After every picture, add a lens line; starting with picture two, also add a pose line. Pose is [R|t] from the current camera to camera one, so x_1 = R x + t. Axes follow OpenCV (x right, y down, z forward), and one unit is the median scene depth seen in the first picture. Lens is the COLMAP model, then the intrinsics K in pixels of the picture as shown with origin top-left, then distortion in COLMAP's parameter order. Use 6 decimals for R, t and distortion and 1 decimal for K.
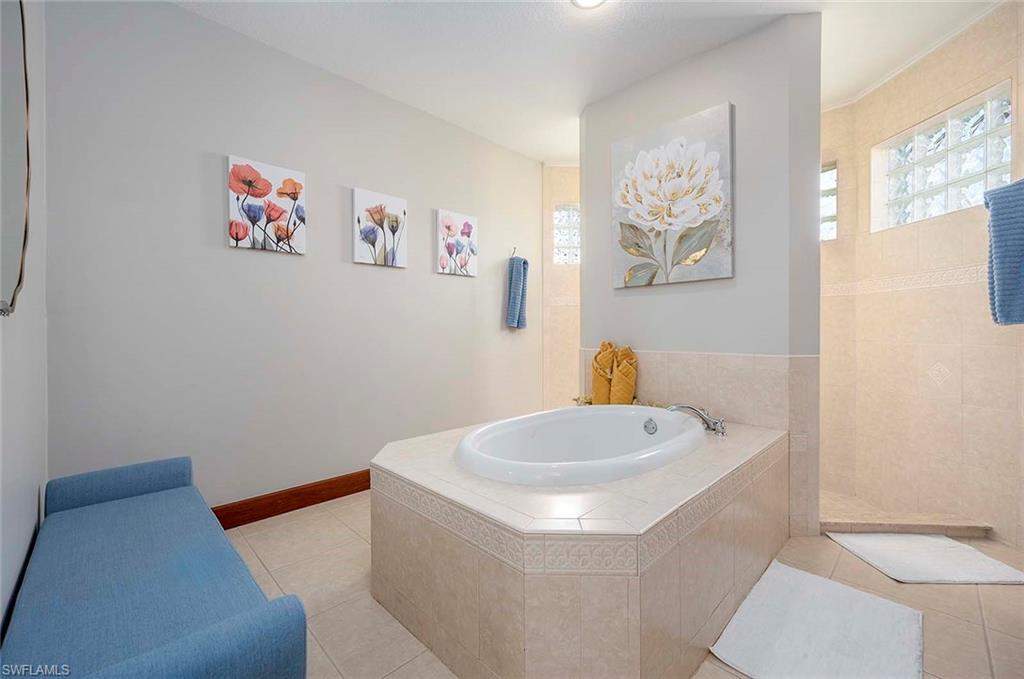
lens RADIAL K [[414.9, 0, 515.3], [0, 414.9, 329.4], [0, 0, 1]] dist [0.000435, 0.000689]
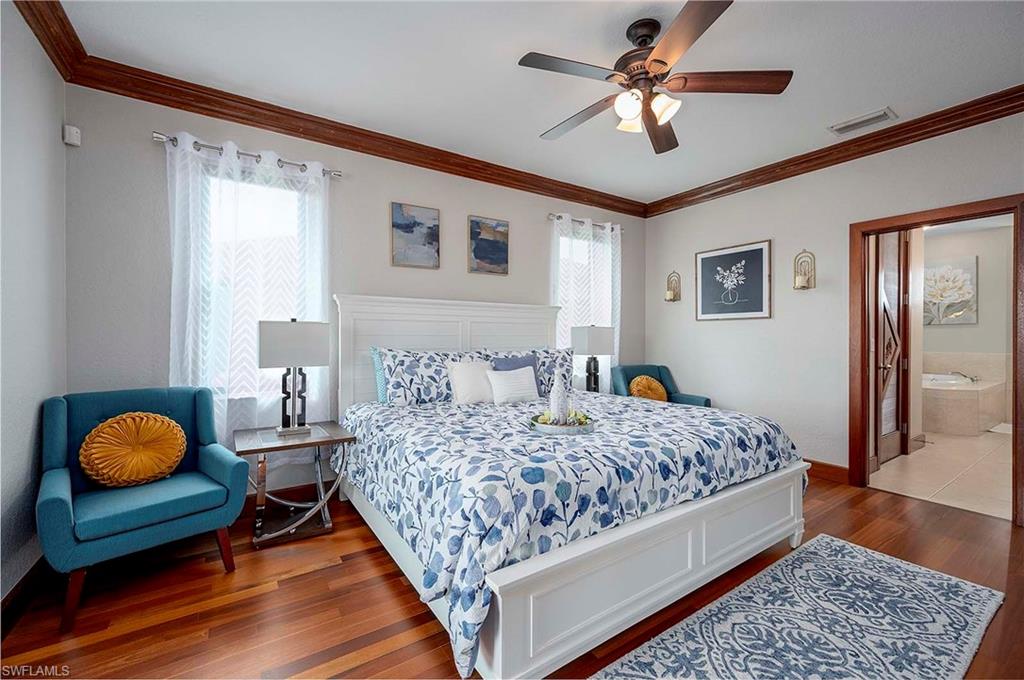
lens RADIAL K [[414.9, 0, 504.1], [0, 414.9, 335.3], [0, 0, 1]] dist [0.000435, 0.000689]
pose [[0.978367, 0.003493, -0.206846, -1.743863], [-0.002616, 0.999986, 0.004513, -0.054686], [0.206859, -0.003874, 0.978363, -2.048341]]
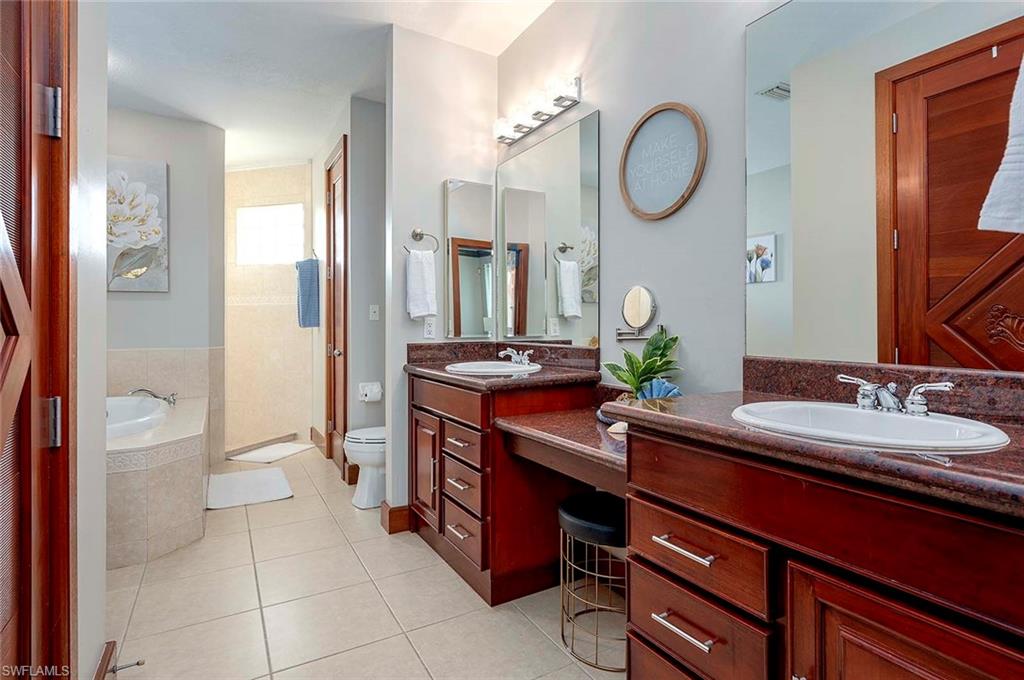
lens RADIAL K [[524.4, 0, 511.2], [0, 524.4, 330.5], [0, 0, 1]] dist [-0.006097, -0.000617]
pose [[0.254209, -0.000527, 0.967149, -0.814076], [0.000805, 1.000000, 0.000333, -0.000037], [-0.967149, 0.000694, 0.254210, -0.497864]]
